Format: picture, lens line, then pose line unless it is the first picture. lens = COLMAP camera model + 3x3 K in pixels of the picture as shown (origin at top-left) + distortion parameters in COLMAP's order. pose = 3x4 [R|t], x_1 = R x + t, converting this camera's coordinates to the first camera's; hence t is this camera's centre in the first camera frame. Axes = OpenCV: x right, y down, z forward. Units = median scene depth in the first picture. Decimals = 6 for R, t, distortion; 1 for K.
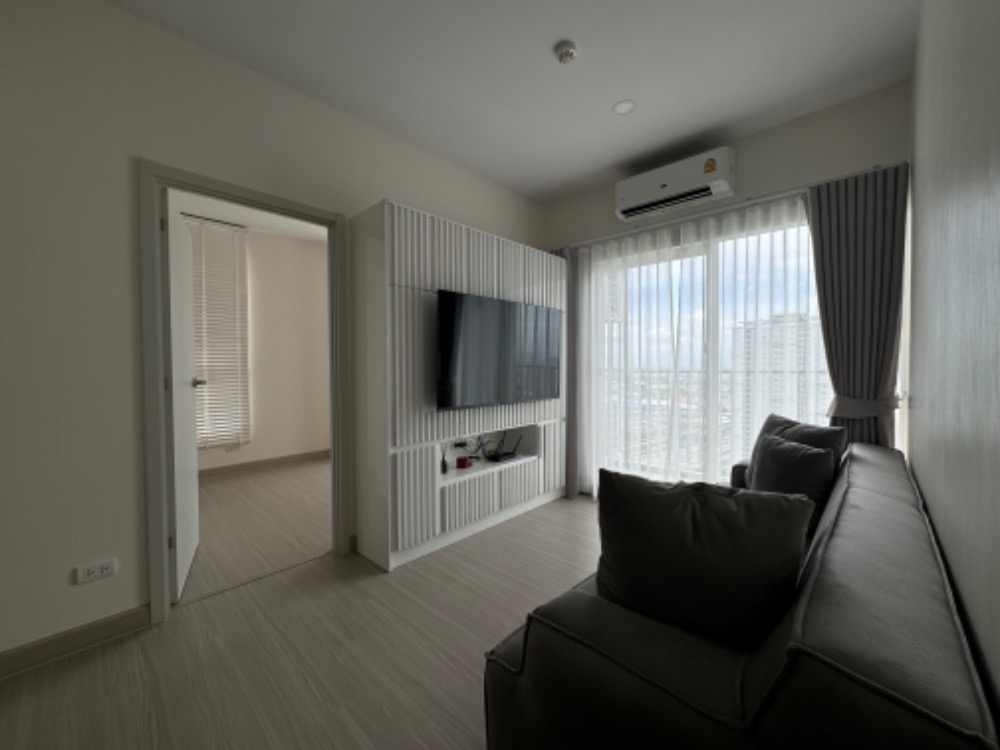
lens RADIAL K [[399.1, 0, 500.0], [0, 399.1, 375.0], [0, 0, 1]] dist [-0.000237, -0.000044]
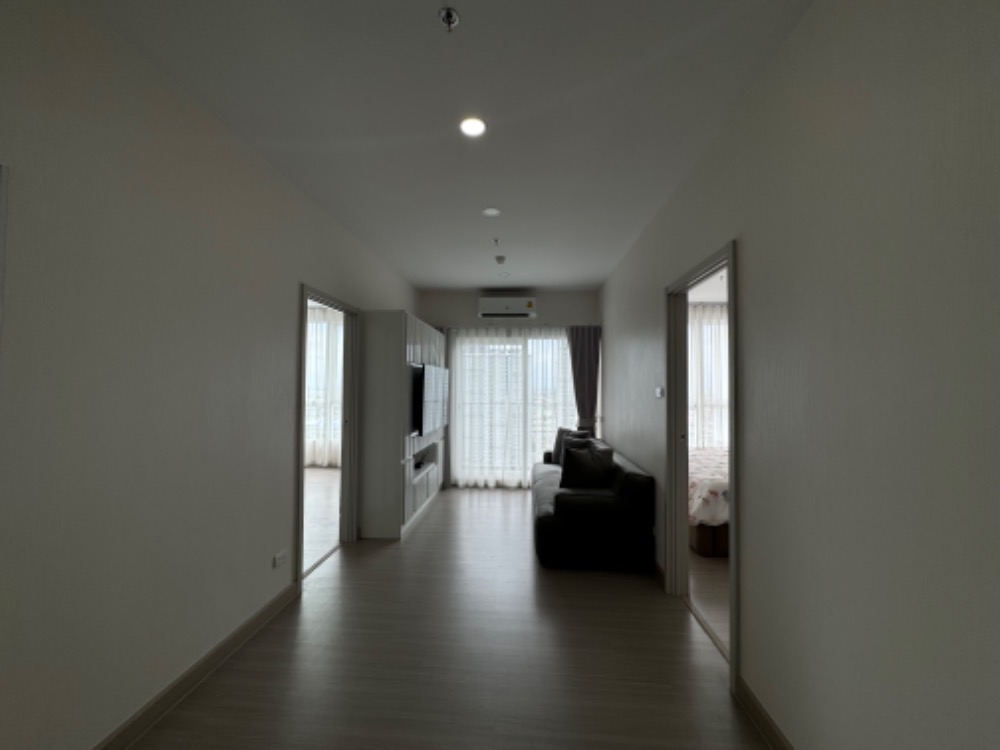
lens RADIAL K [[396.3, 0, 500.0], [0, 396.3, 375.0], [0, 0, 1]] dist [0.000316, 0.000024]
pose [[0.774940, 0.027544, 0.631434, -0.895110], [0.001111, 0.998989, -0.044941, -0.084904], [-0.632034, 0.035528, 0.774126, -0.465690]]
